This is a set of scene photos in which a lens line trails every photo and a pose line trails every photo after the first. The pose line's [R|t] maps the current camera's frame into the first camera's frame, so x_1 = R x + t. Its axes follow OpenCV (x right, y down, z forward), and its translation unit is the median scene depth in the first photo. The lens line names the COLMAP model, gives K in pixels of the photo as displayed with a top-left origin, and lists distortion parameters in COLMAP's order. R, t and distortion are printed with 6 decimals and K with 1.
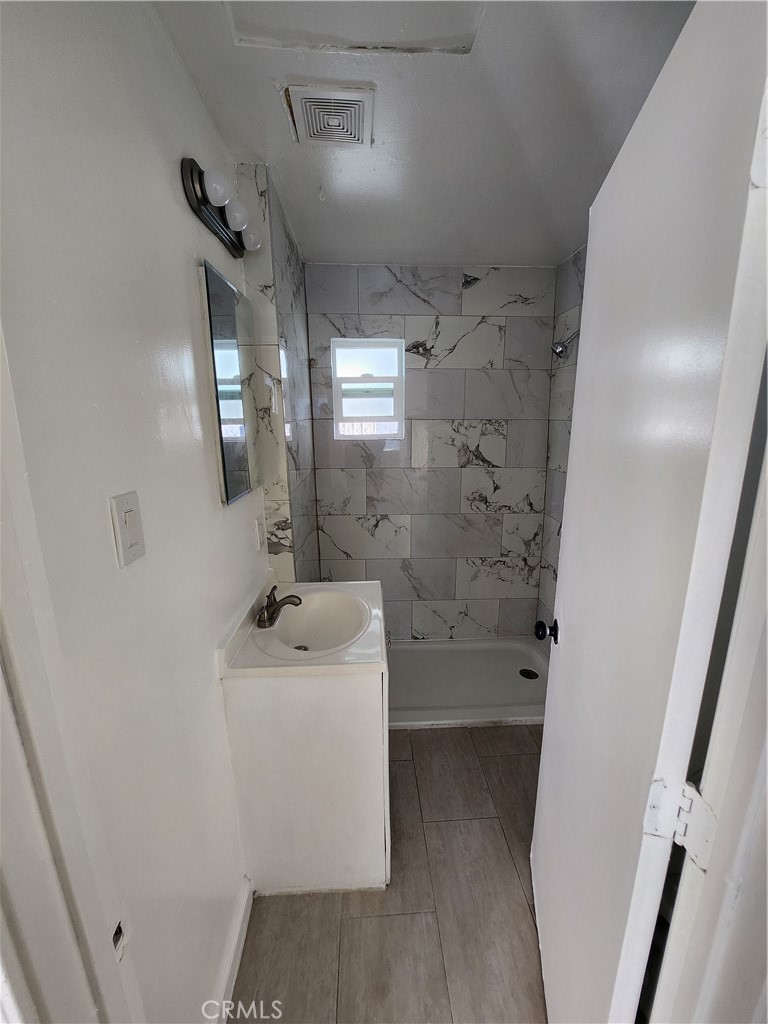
lens RADIAL K [[413.7, 0, 388.7], [0, 413.7, 511.0], [0, 0, 1]] dist [-0.008909, -0.000234]
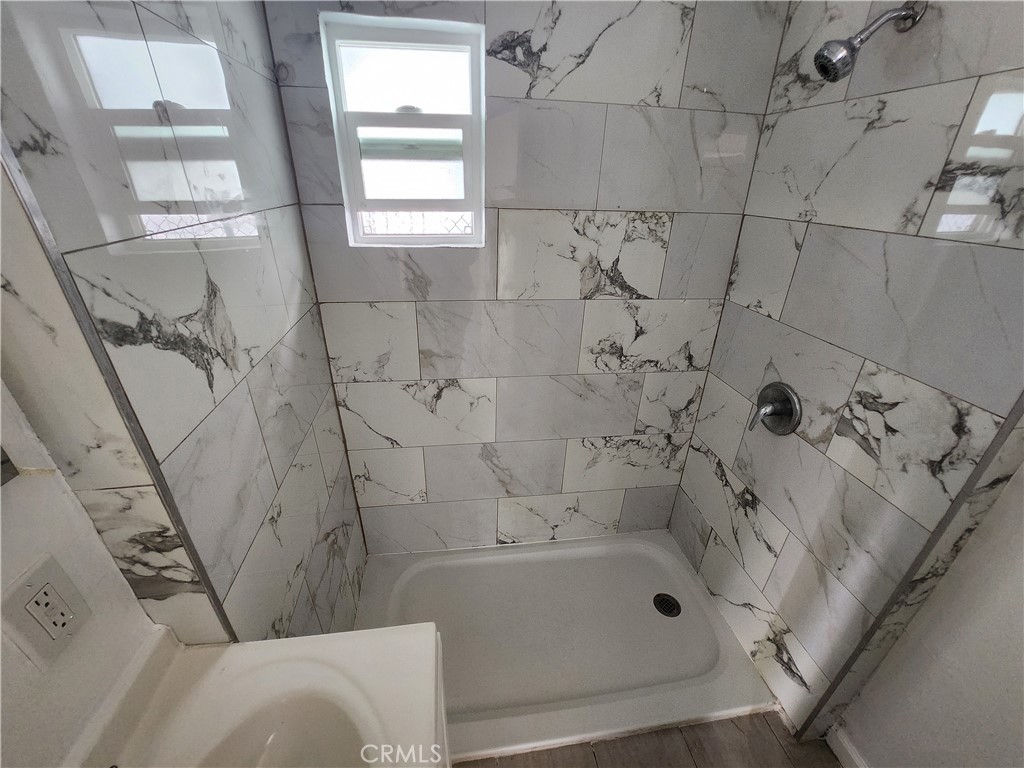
lens RADIAL K [[413.7, 0, 504.7], [0, 413.7, 383.5], [0, 0, 1]] dist [-0.008909, -0.000234]
pose [[0.995845, -0.015998, 0.089653, 0.012086], [-0.004873, 0.973678, 0.227875, -0.120499], [-0.090939, -0.227365, 0.969554, 0.426763]]
